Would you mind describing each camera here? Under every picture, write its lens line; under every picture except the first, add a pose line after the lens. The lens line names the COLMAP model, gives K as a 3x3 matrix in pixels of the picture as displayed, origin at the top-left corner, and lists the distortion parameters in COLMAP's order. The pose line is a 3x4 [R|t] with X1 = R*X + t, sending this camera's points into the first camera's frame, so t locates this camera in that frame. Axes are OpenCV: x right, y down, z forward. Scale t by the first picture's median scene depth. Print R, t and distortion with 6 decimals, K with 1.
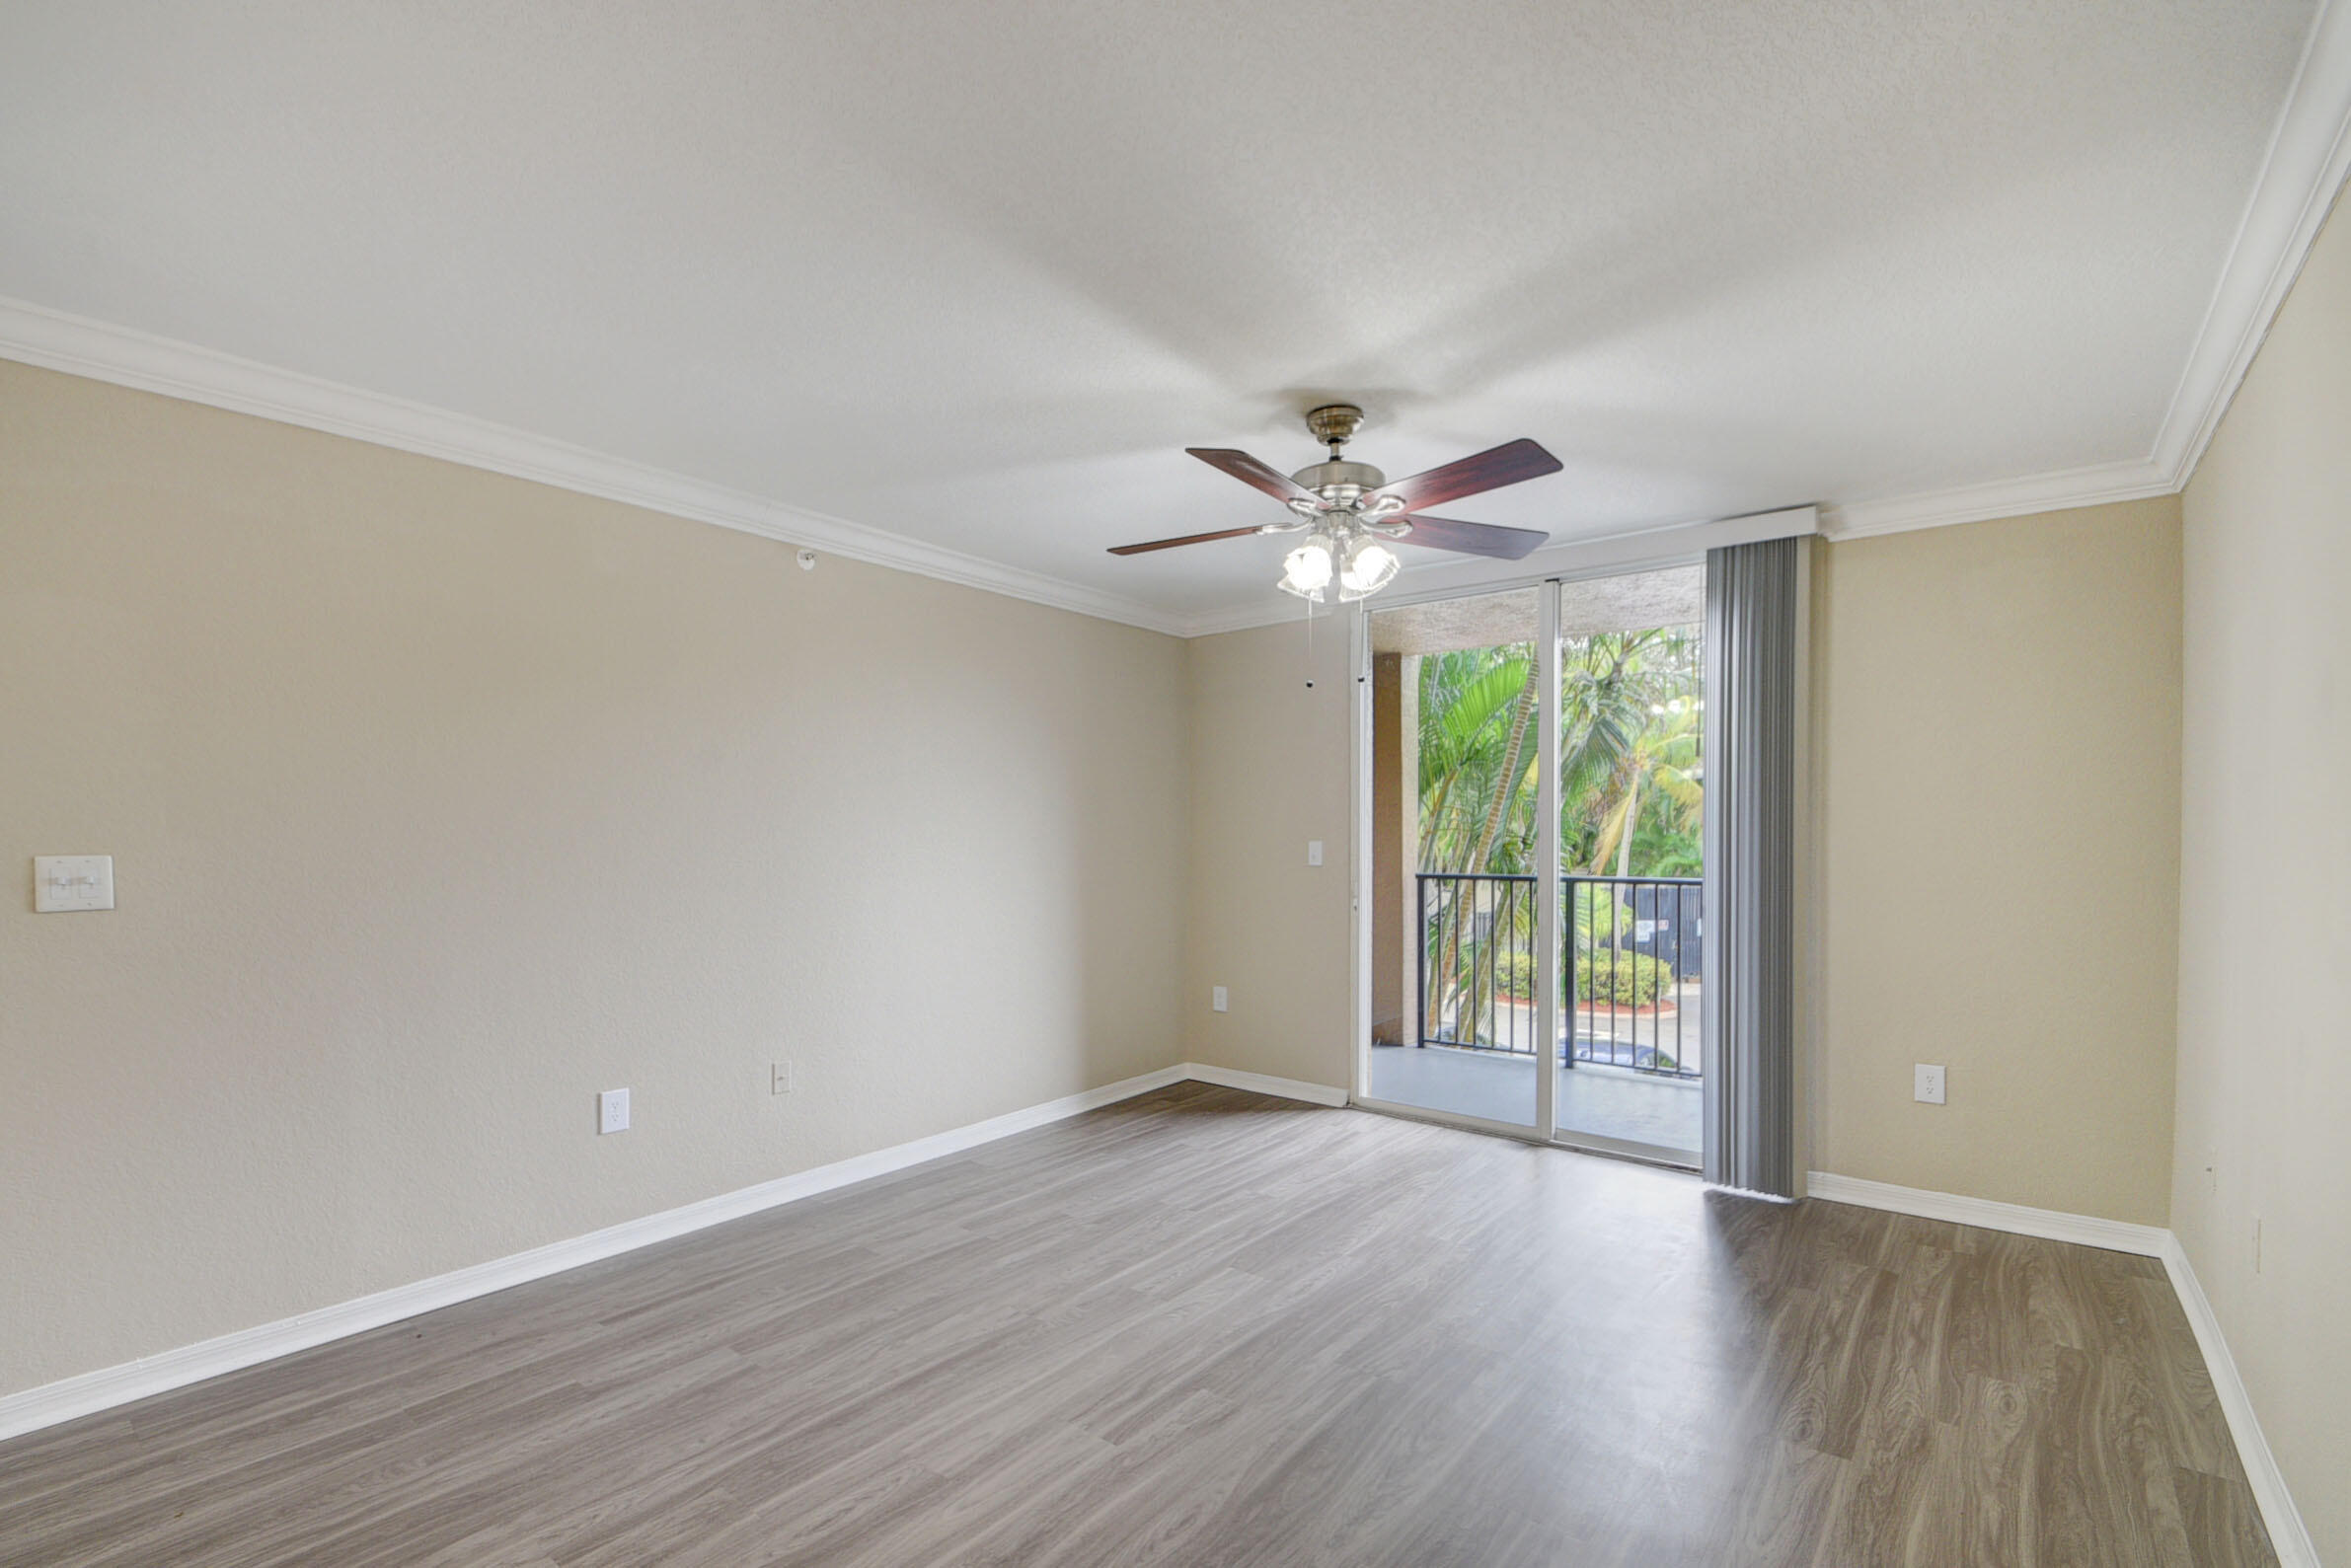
lens RADIAL K [[1039.5, 0, 1162.5], [0, 1039.5, 848.2], [0, 0, 1]] dist [0.019235, -0.019638]
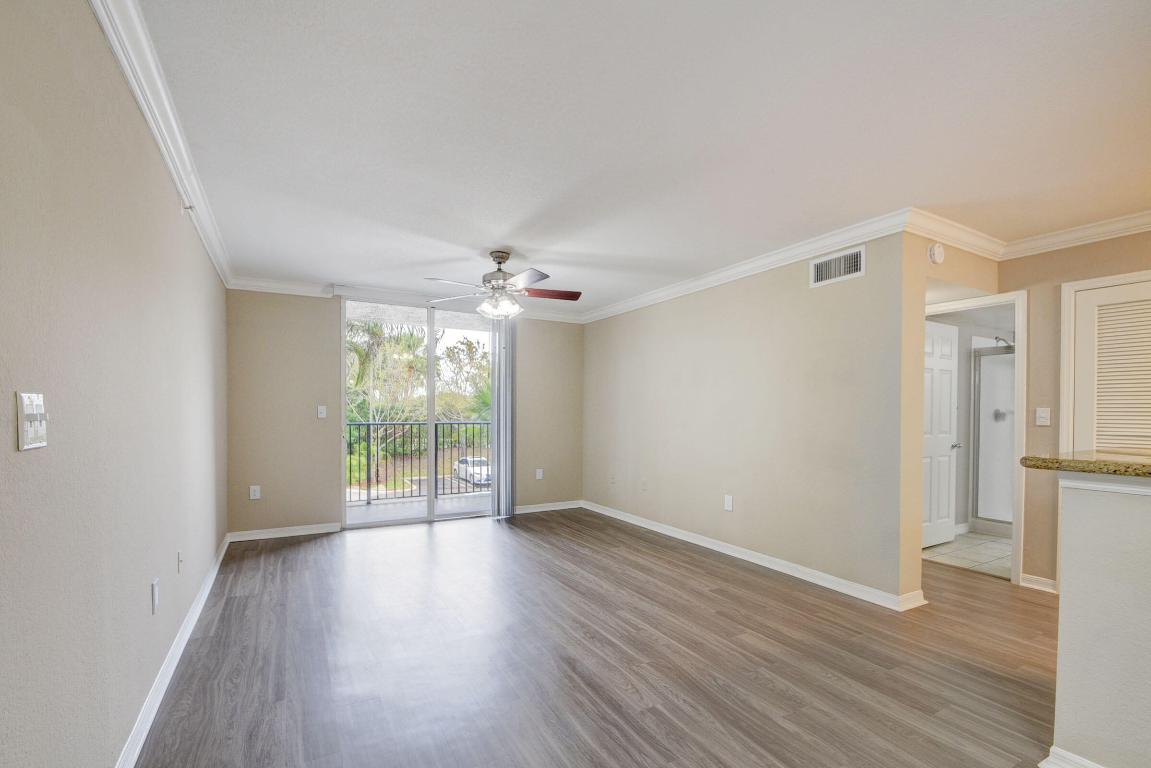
lens RADIAL K [[508.9, 0, 569.1], [0, 508.9, 415.4], [0, 0, 1]] dist [0.019235, -0.019638]
pose [[0.378220, -0.003494, 0.925709, -1.032734], [0.007579, 0.999971, 0.000677, 0.026773], [-0.925685, 0.006760, 0.378235, 0.288912]]
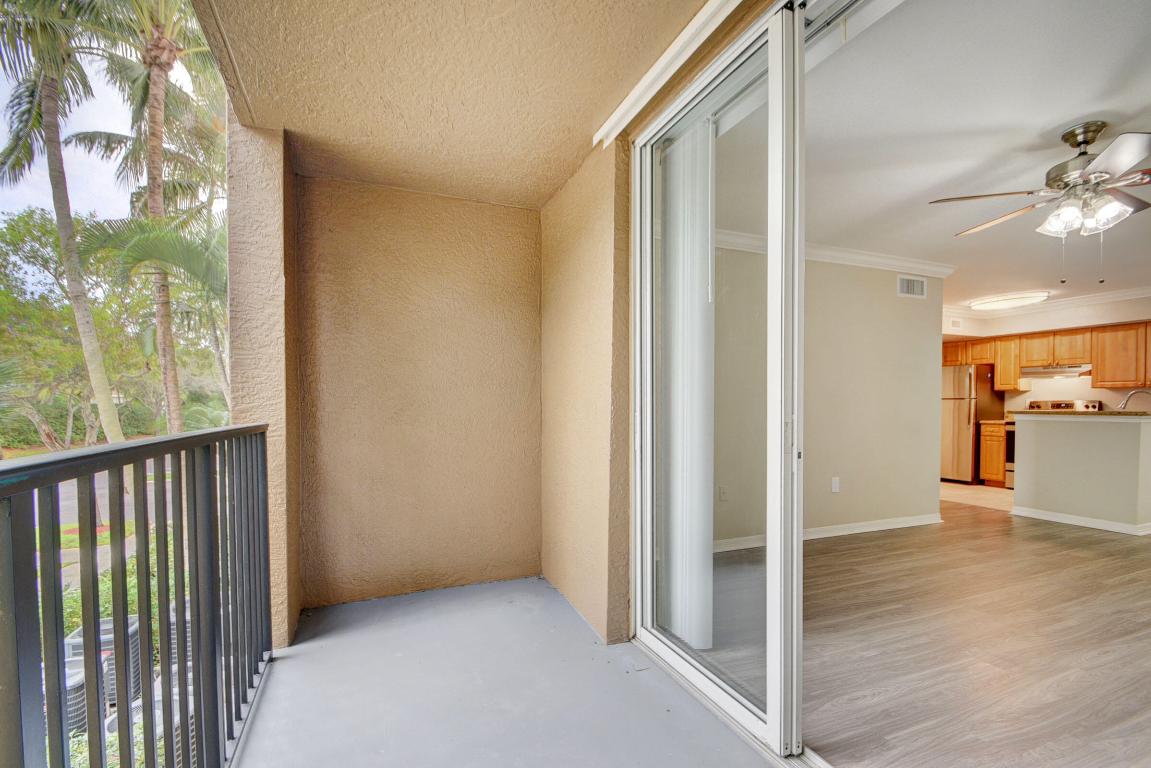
lens RADIAL K [[508.9, 0, 569.1], [0, 508.9, 415.4], [0, 0, 1]] dist [0.019235, -0.019638]
pose [[-0.874515, -0.005233, 0.484970, 0.494199], [0.011049, 0.999467, 0.030710, 0.027444], [-0.484872, 0.032215, -0.873992, 2.126251]]
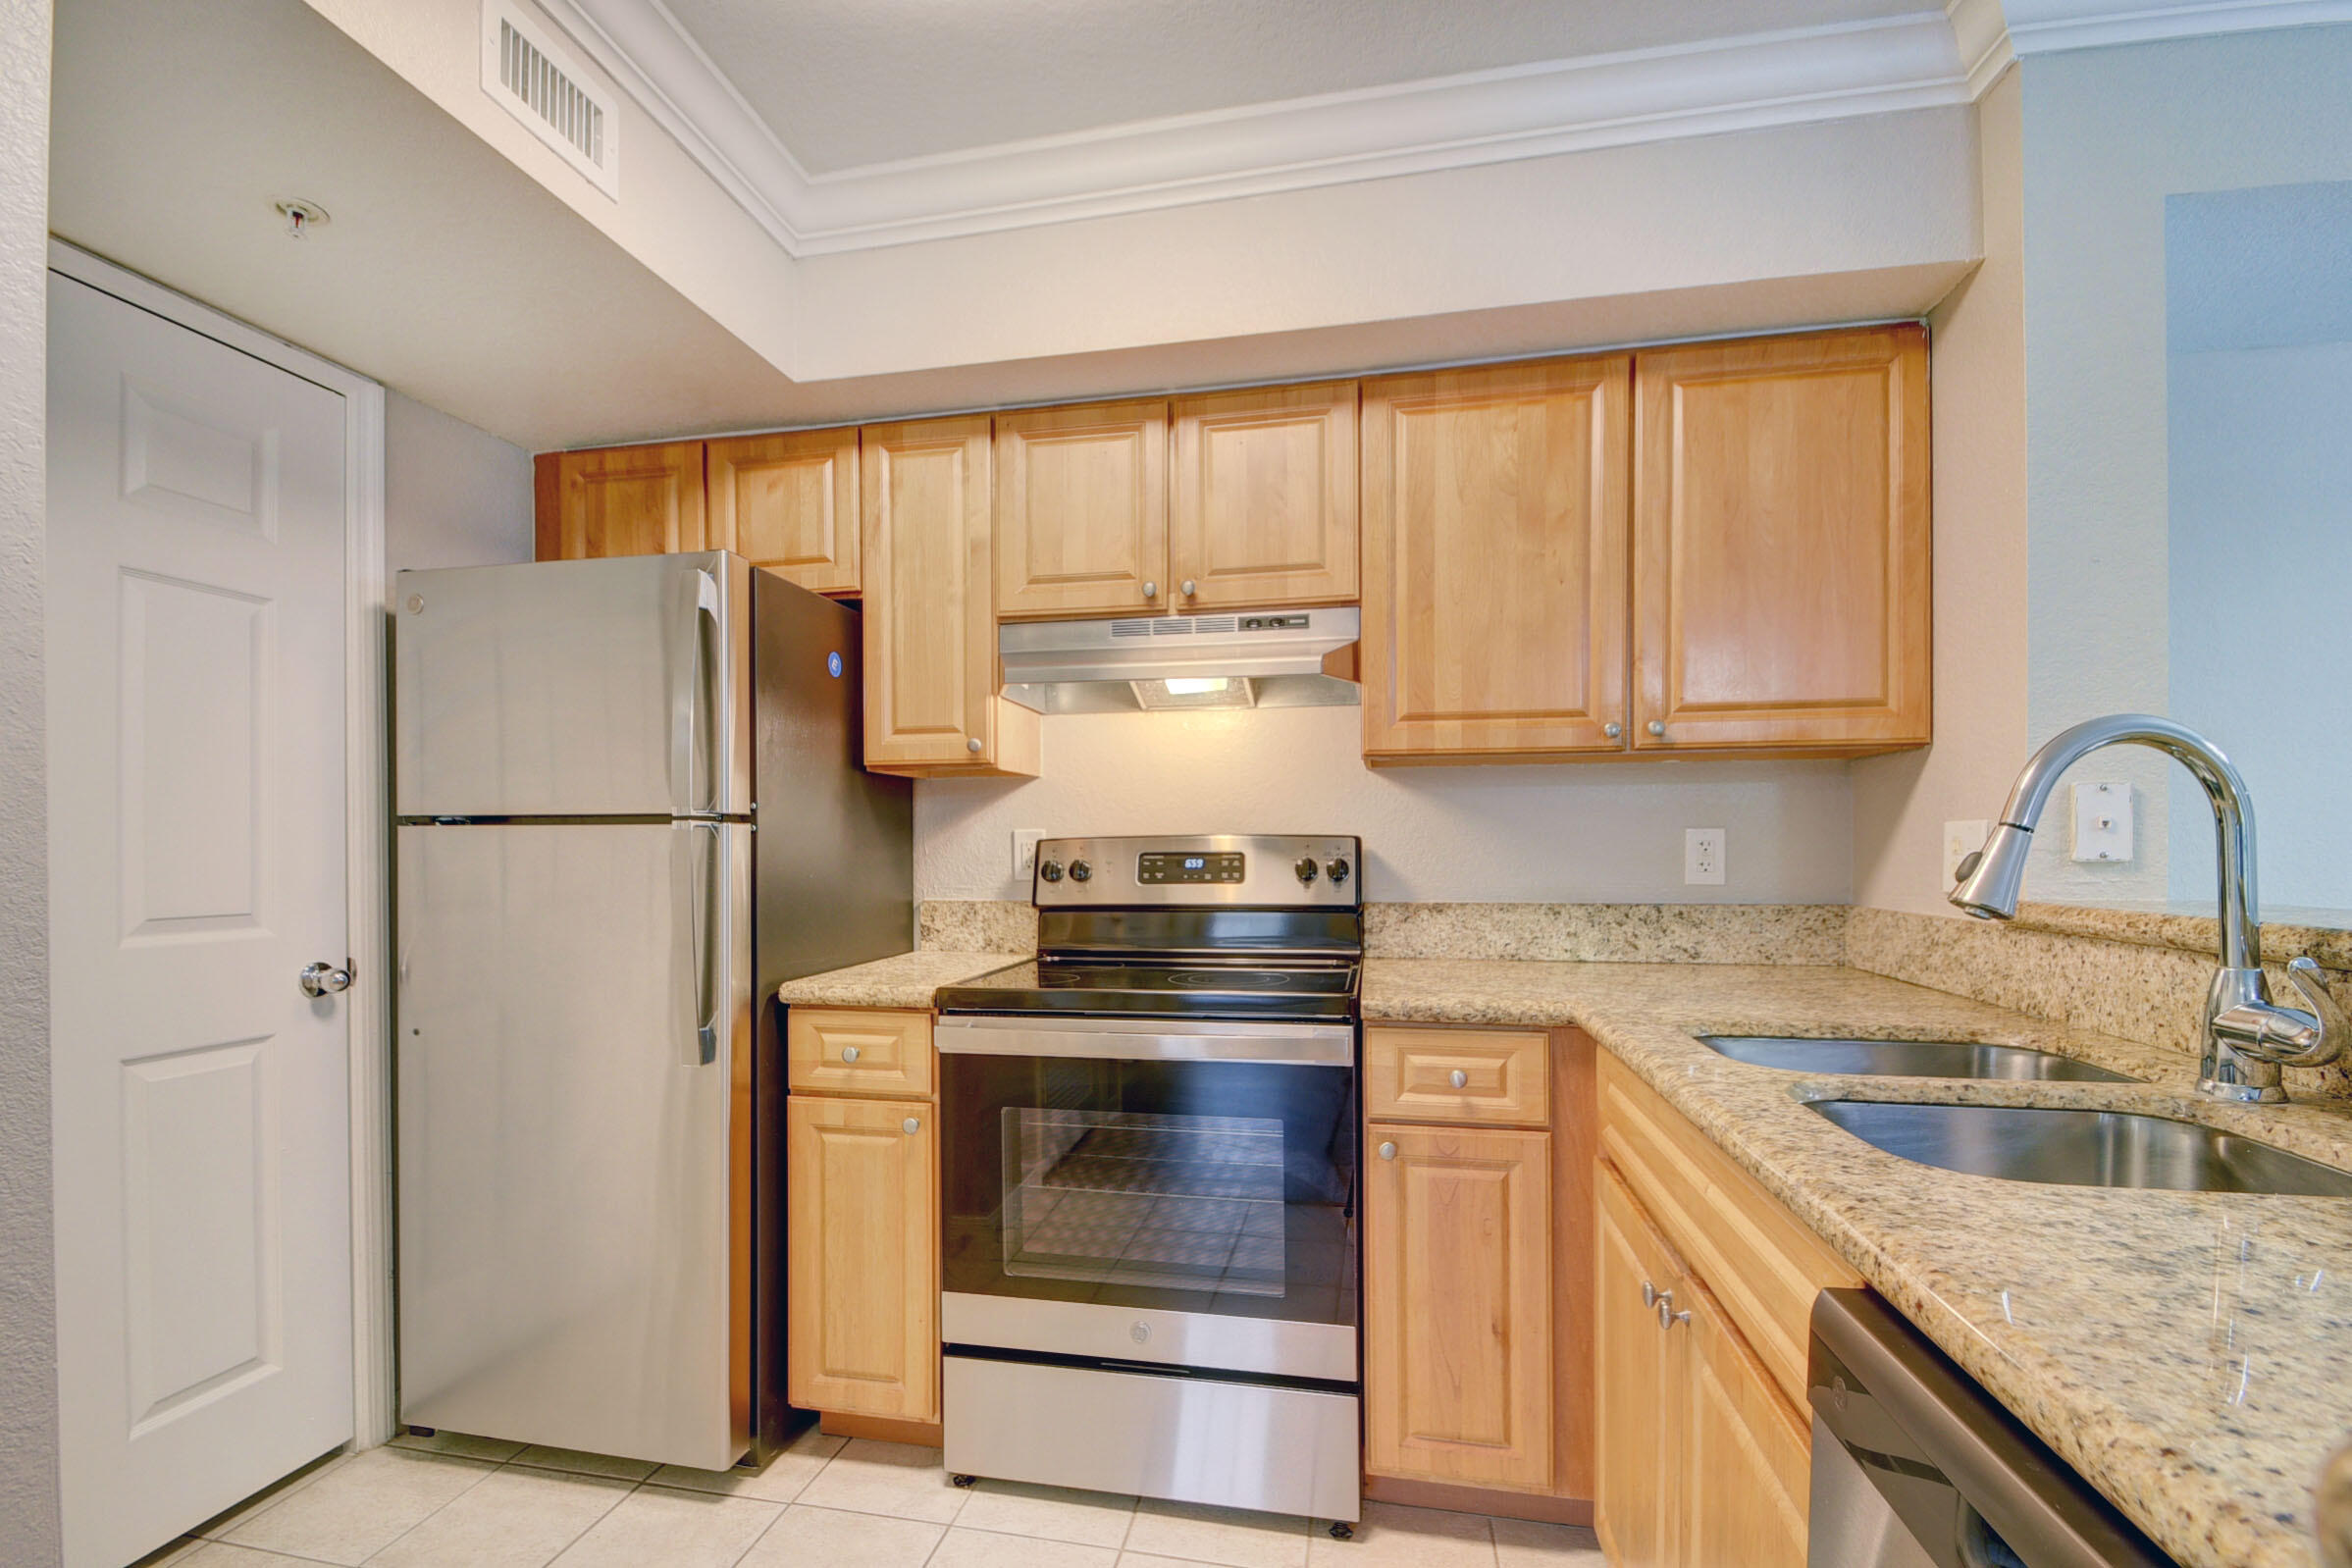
lens RADIAL K [[1040.0, 0, 1163.0], [0, 1040.0, 848.3], [0, 0, 1]] dist [0.019235, -0.019638]
pose [[-0.890416, 0.008589, -0.455067, 0.048395], [0.001792, 0.999880, 0.015364, 0.052757], [0.455144, 0.012865, -0.890325, -0.251649]]
